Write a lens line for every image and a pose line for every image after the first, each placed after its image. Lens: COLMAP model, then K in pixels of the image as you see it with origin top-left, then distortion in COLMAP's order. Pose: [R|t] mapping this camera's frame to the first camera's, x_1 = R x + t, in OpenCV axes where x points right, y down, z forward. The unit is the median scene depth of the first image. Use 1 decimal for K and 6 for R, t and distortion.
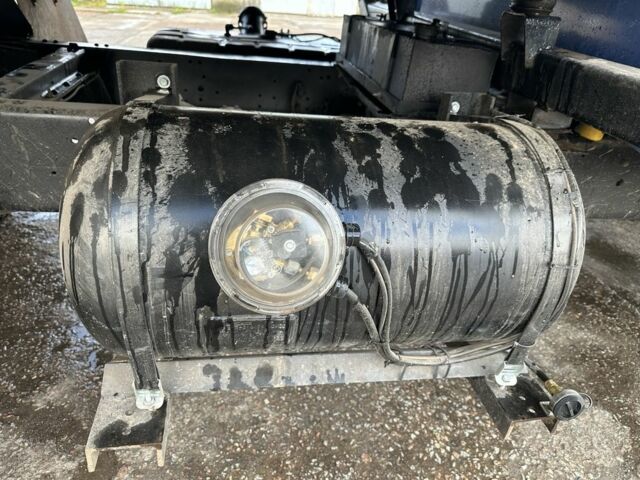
lens RADIAL K [[481.0, 0, 320.0], [0, 481.0, 239.5], [0, 0, 1]] dist [0.006161, -0.020965]
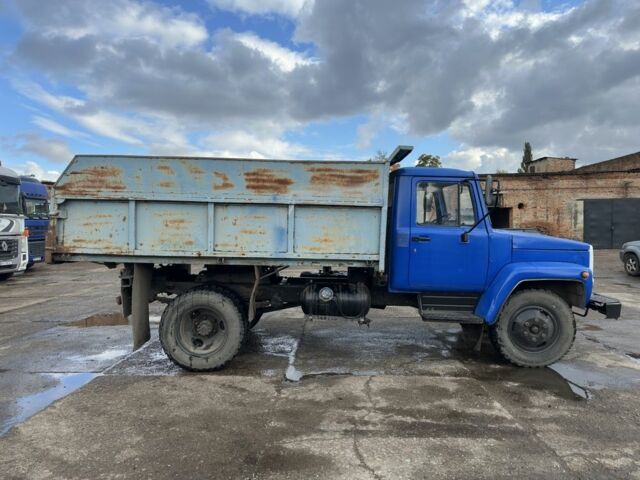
lens RADIAL K [[481.0, 0, 320.0], [0, 481.0, 240.2], [0, 0, 1]] dist [0.006161, -0.020965]
pose [[0.986105, -0.048163, -0.158991, 1.058214], [-0.027050, 0.897728, -0.439719, 2.516080], [0.163908, 0.437910, 0.883951, -6.122840]]
